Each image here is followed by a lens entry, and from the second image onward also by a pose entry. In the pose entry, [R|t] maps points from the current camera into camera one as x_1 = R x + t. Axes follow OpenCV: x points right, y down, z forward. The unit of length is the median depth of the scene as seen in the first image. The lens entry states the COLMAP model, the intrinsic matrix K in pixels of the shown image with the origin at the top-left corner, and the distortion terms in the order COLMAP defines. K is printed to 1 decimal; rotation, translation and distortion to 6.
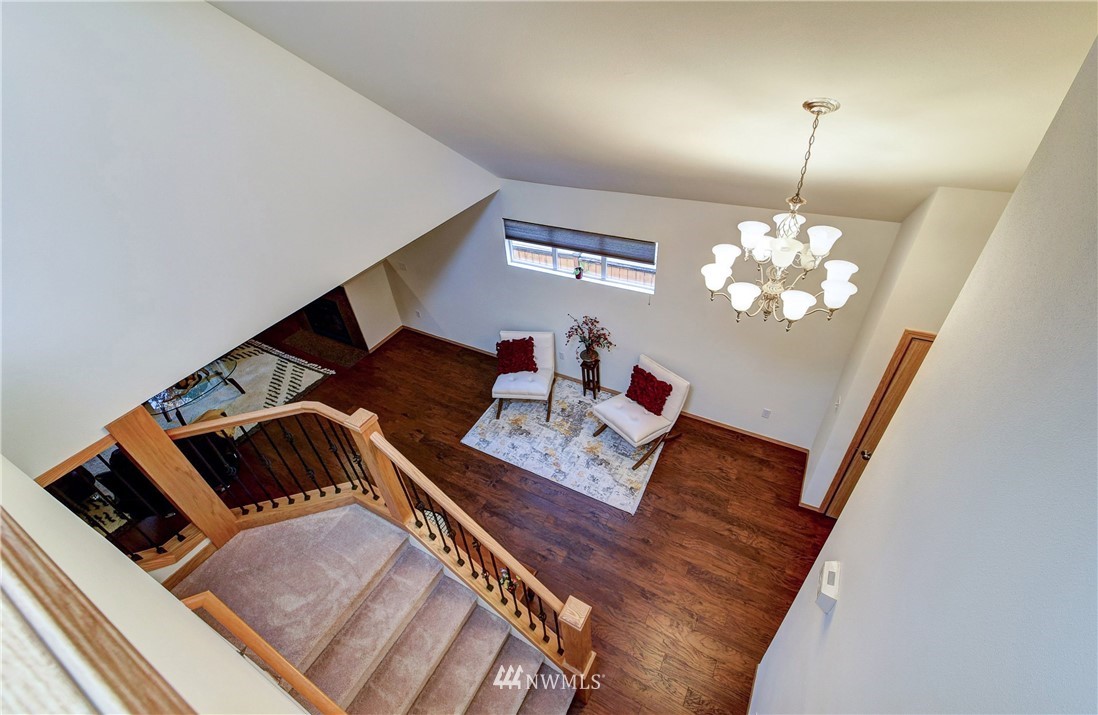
lens RADIAL K [[472.4, 0, 549.0], [0, 472.4, 357.5], [0, 0, 1]] dist [0.011231, -0.000717]
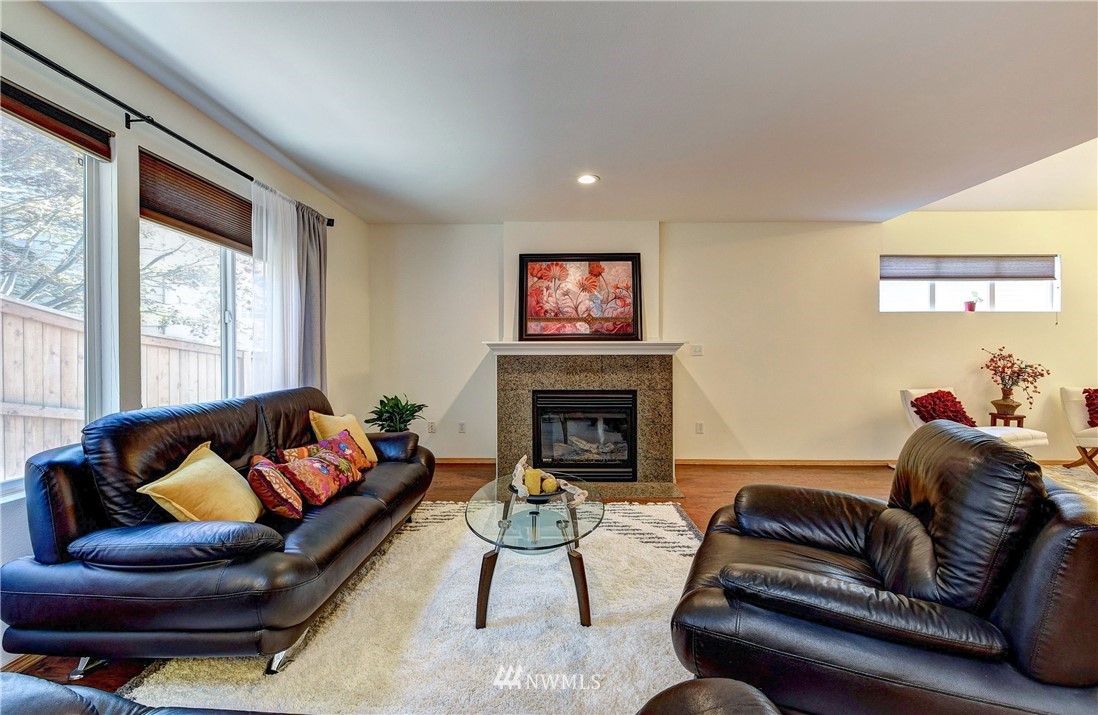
lens RADIAL K [[472.4, 0, 549.0], [0, 472.4, 357.5], [0, 0, 1]] dist [0.011231, -0.000717]
pose [[0.871034, 0.068680, 0.486398, -1.119264], [0.256294, 0.781181, -0.569271, 0.222458], [-0.419062, 0.620515, 0.662833, 0.818387]]
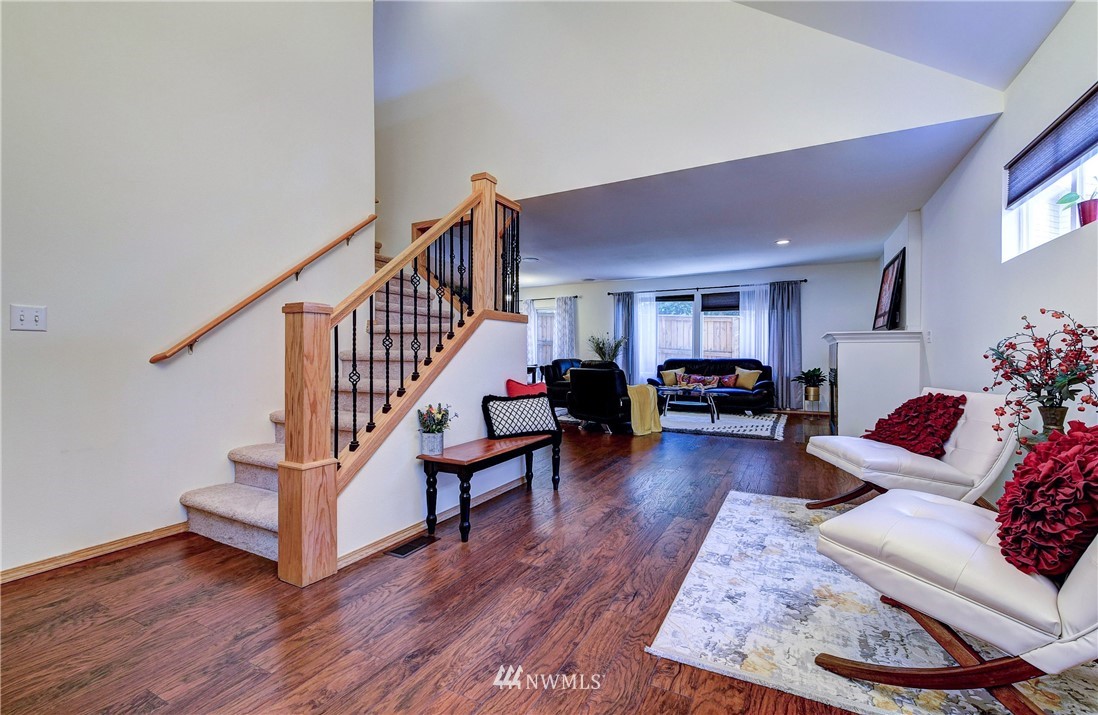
lens RADIAL K [[472.4, 0, 549.0], [0, 472.4, 357.5], [0, 0, 1]] dist [0.011231, -0.000717]
pose [[0.027363, 0.086224, -0.995900, 0.463011], [-0.622276, 0.781165, 0.050535, 0.175318], [0.782319, 0.618342, 0.075030, 0.719251]]
